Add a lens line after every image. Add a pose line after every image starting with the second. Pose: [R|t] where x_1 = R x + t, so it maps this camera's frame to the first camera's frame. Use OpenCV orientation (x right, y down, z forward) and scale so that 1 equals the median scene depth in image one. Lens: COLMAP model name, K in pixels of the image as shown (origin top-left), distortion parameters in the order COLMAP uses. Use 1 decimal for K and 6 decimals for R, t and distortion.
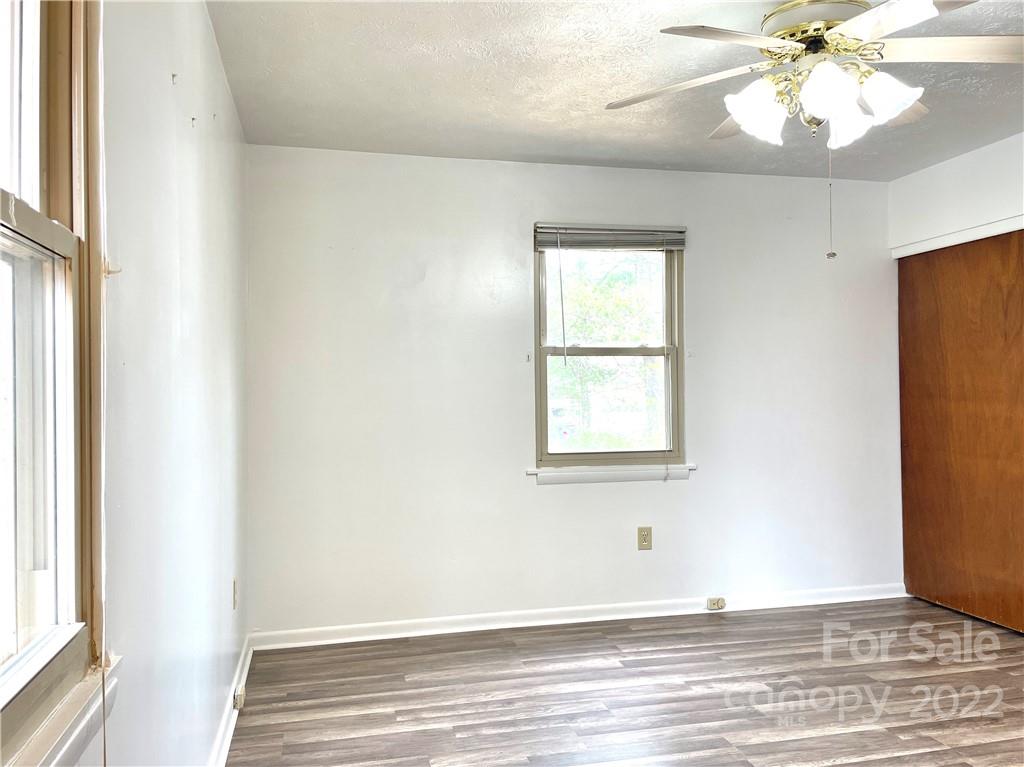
lens RADIAL K [[803.2, 0, 511.1], [0, 803.2, 374.8], [0, 0, 1]] dist [0.106682, -0.154063]
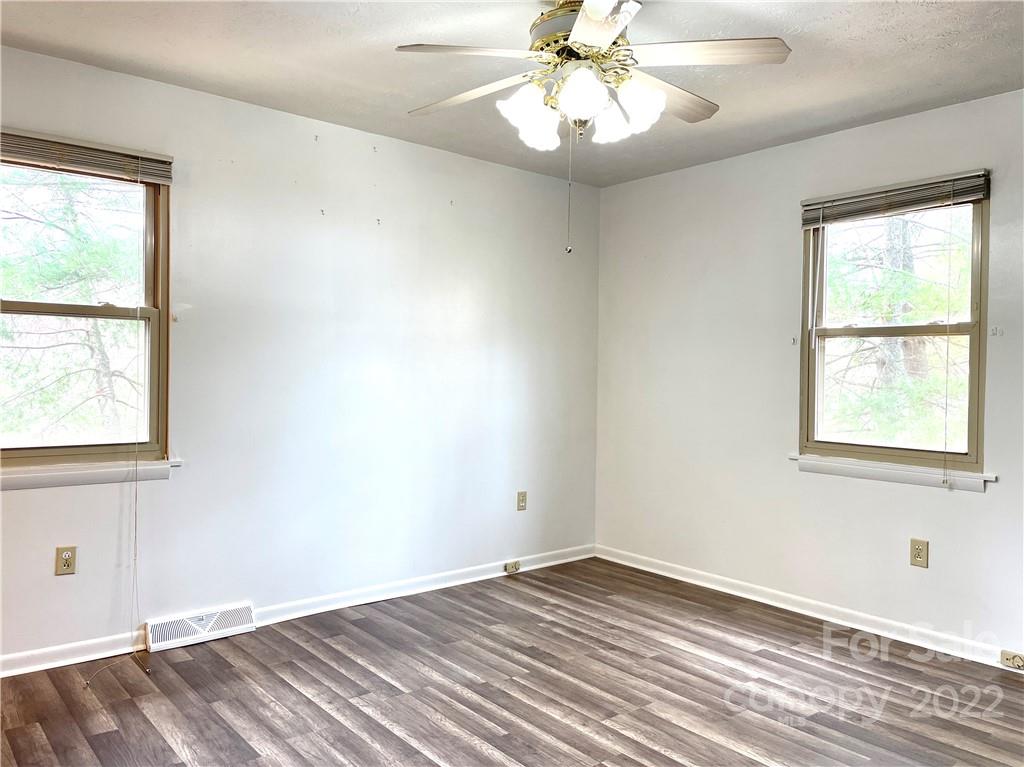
lens RADIAL K [[783.5, 0, 512.1], [0, 783.5, 375.1], [0, 0, 1]] dist [0.092645, -0.116344]
pose [[0.430097, 0.022565, -0.902501, 0.889451], [-0.001986, 0.999709, 0.024049, -0.002182], [0.902780, -0.008551, 0.430017, 0.323093]]
